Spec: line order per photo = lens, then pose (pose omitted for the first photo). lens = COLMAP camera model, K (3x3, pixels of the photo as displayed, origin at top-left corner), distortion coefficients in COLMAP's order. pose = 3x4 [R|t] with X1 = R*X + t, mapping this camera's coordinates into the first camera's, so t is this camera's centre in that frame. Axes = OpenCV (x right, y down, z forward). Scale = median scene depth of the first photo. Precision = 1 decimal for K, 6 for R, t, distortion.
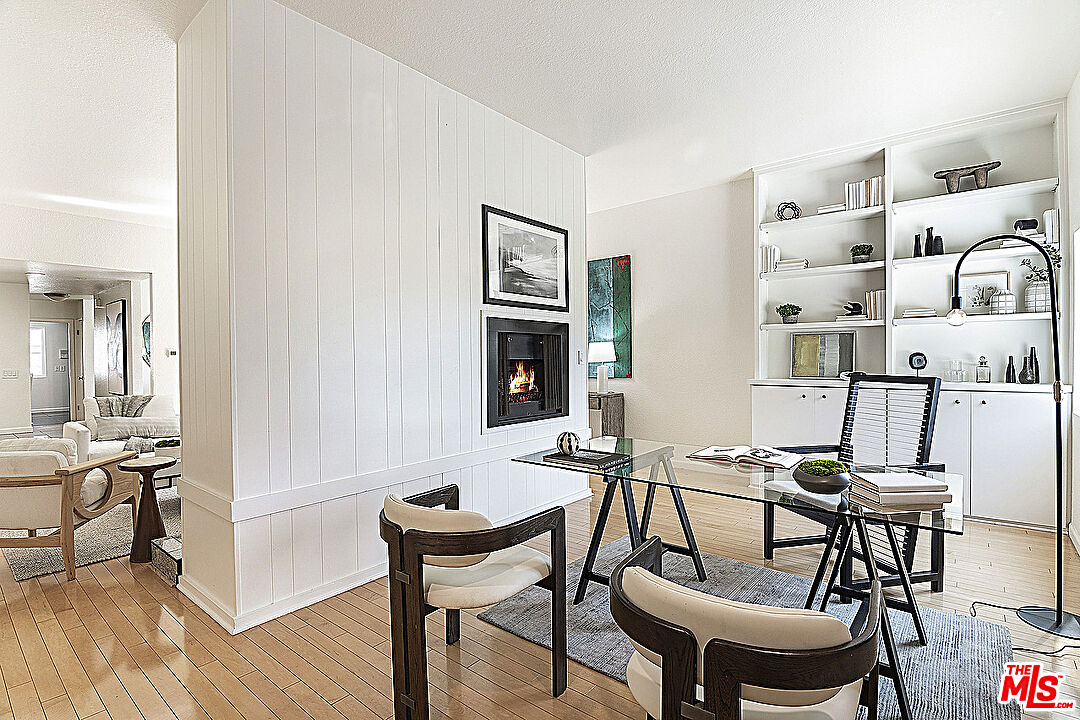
lens RADIAL K [[521.8, 0, 538.9], [0, 521.8, 370.5], [0, 0, 1]] dist [-0.008030, -0.006945]
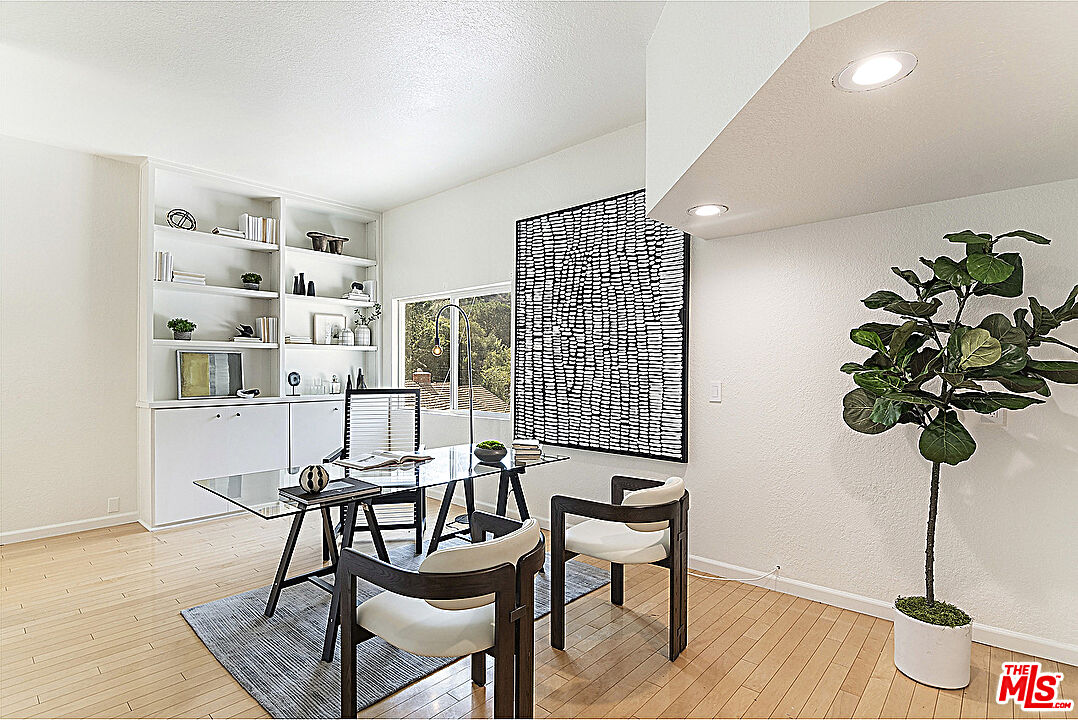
lens RADIAL K [[520.8, 0, 537.9], [0, 520.8, 370.5], [0, 0, 1]] dist [-0.008030, -0.006945]
pose [[0.052161, 0.010169, 0.998587, -0.435359], [0.029739, 0.999489, -0.011732, -0.006727], [-0.998196, 0.030309, 0.051832, 0.342782]]
